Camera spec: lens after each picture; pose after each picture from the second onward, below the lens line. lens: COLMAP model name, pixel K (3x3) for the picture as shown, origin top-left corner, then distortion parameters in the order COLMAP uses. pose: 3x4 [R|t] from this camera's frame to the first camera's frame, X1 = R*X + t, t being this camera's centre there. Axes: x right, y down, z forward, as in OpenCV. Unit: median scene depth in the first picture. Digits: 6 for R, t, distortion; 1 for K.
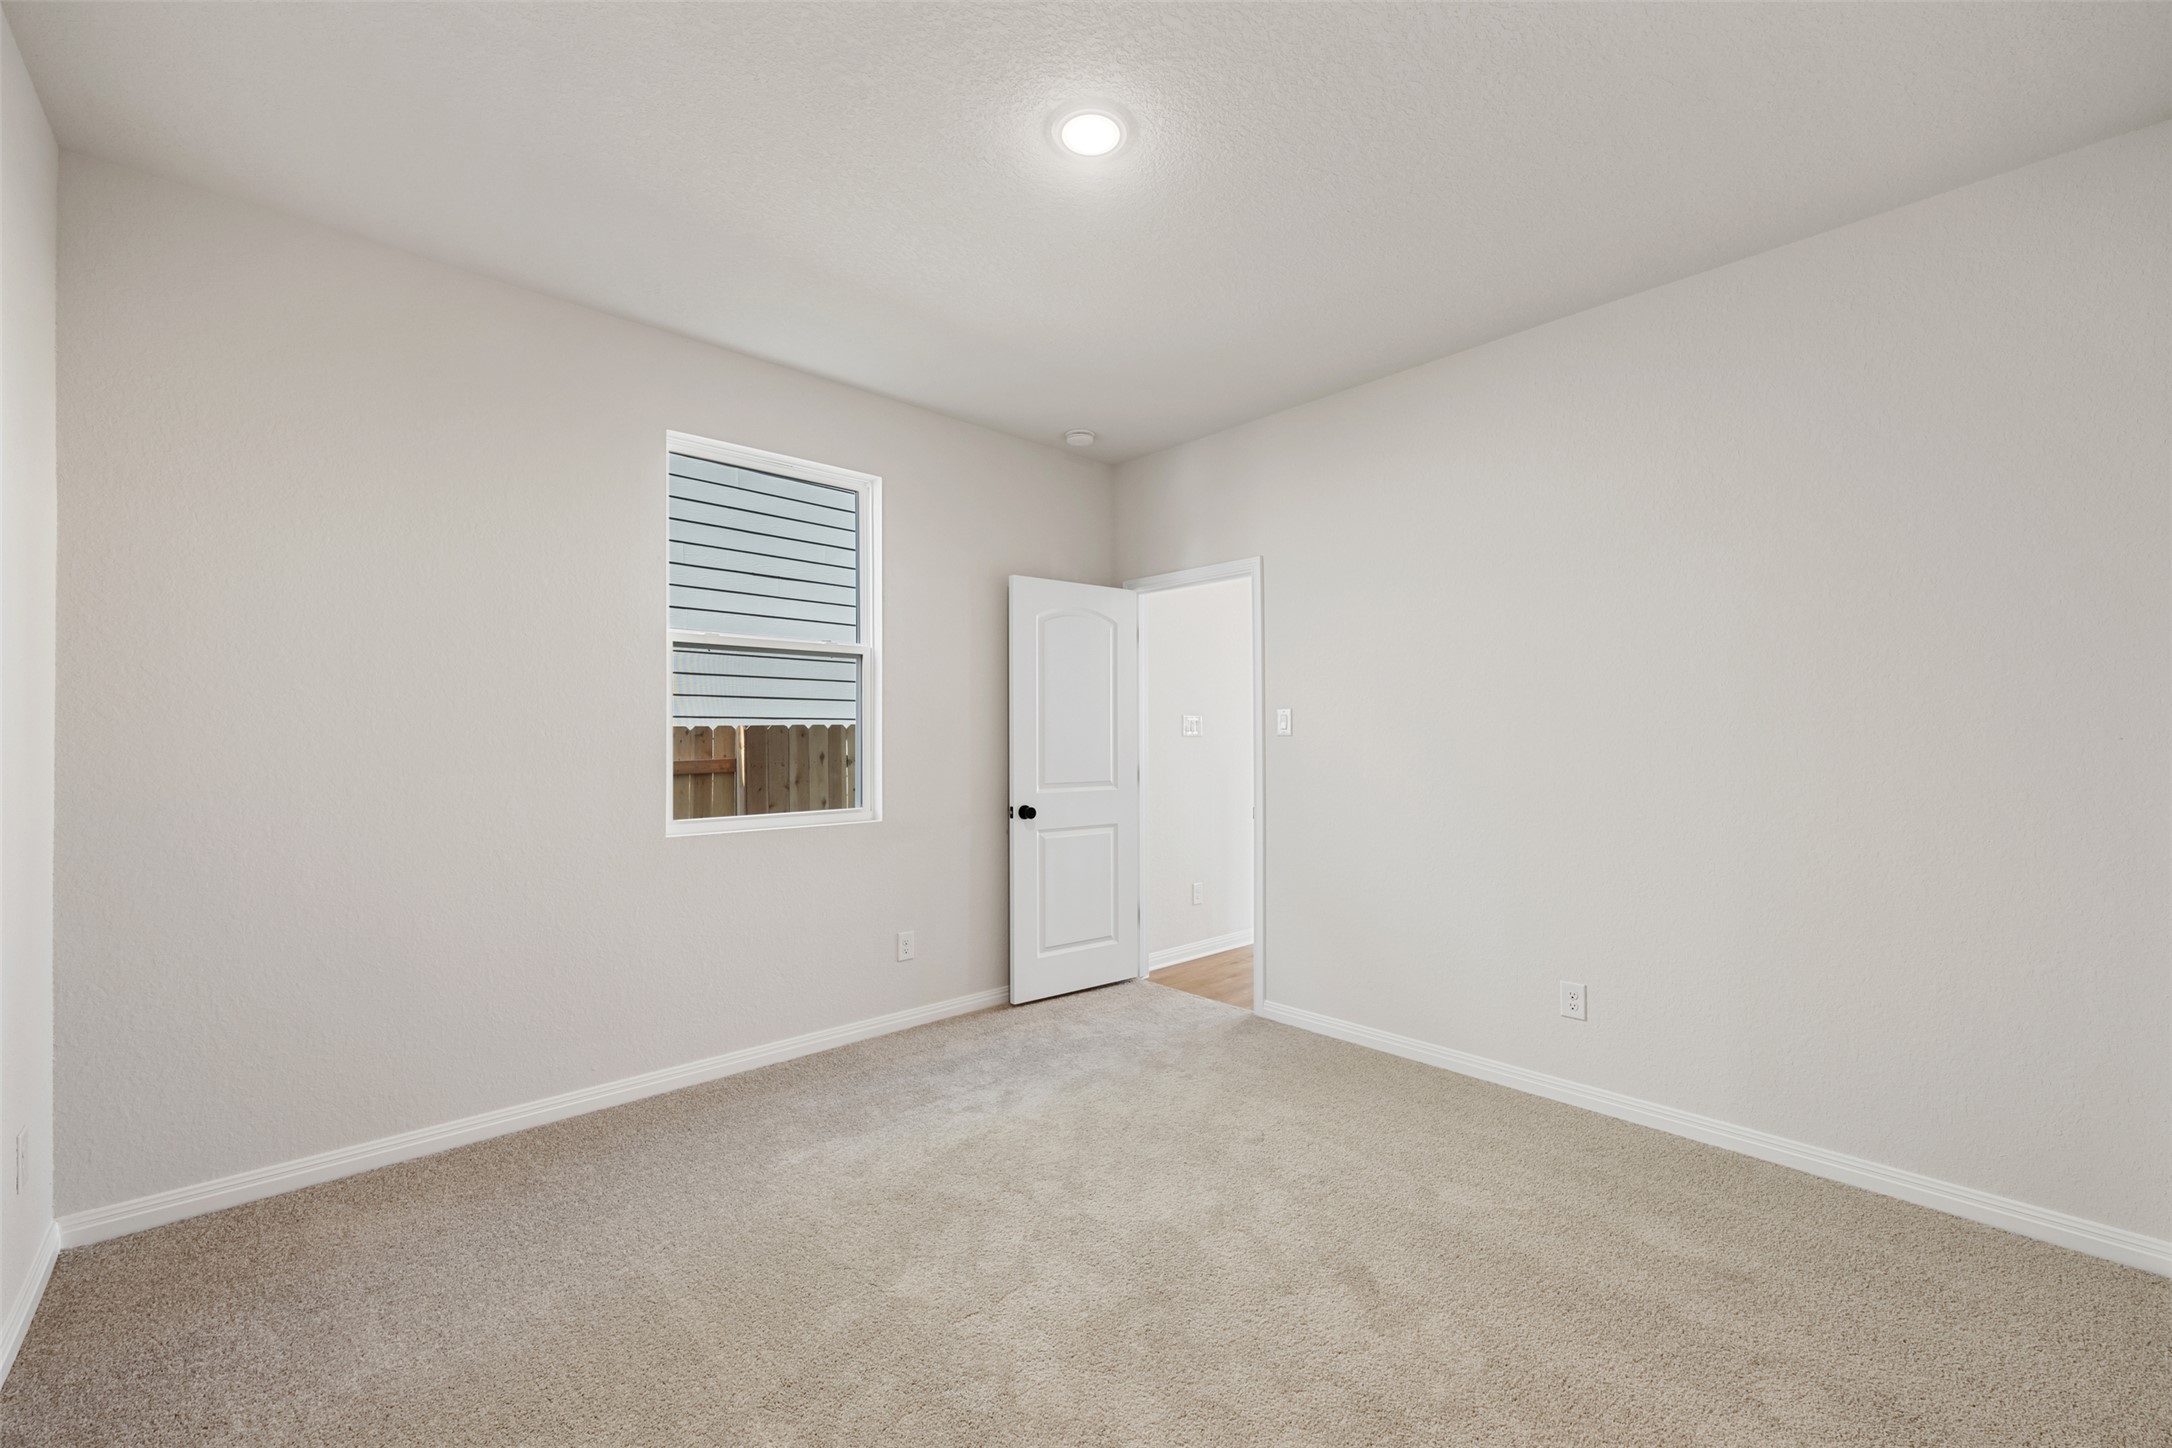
lens RADIAL K [[855.6, 0, 1078.4], [0, 855.6, 732.0], [0, 0, 1]] dist [-0.002054, 0.000482]
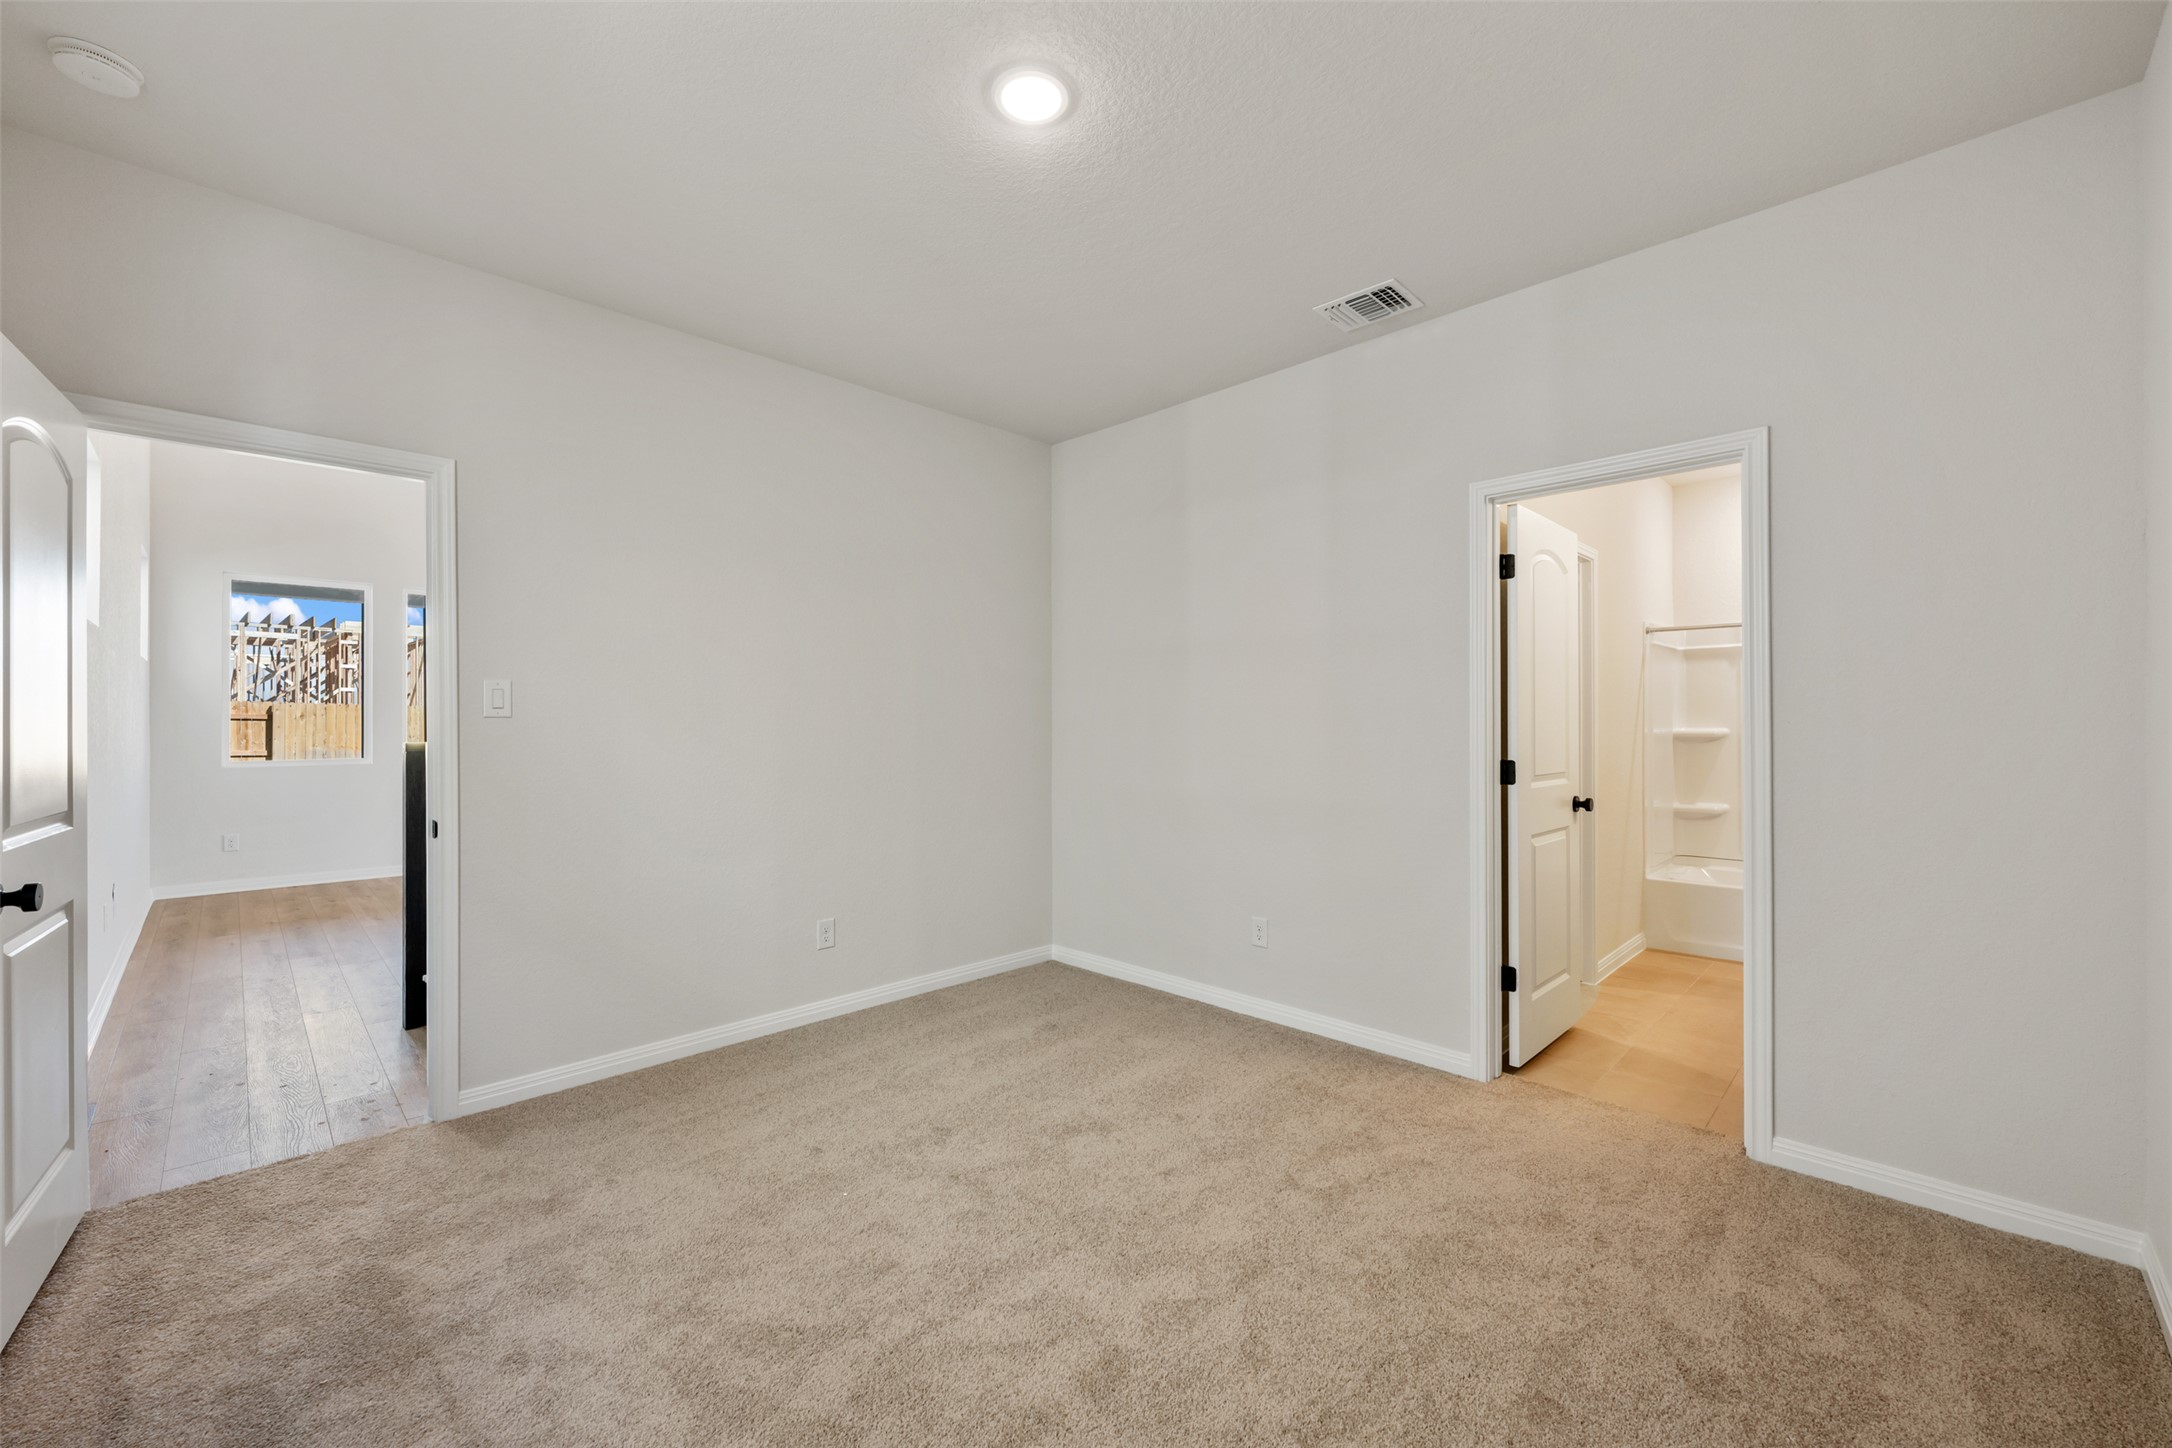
lens RADIAL K [[855.6, 0, 1080.7], [0, 855.6, 731.2], [0, 0, 1]] dist [-0.002054, 0.000482]
pose [[-0.035834, -0.010609, 0.999301, -0.608660], [-0.007431, 0.999919, 0.010349, 0.007091], [-0.999330, -0.007055, -0.035910, 0.626966]]
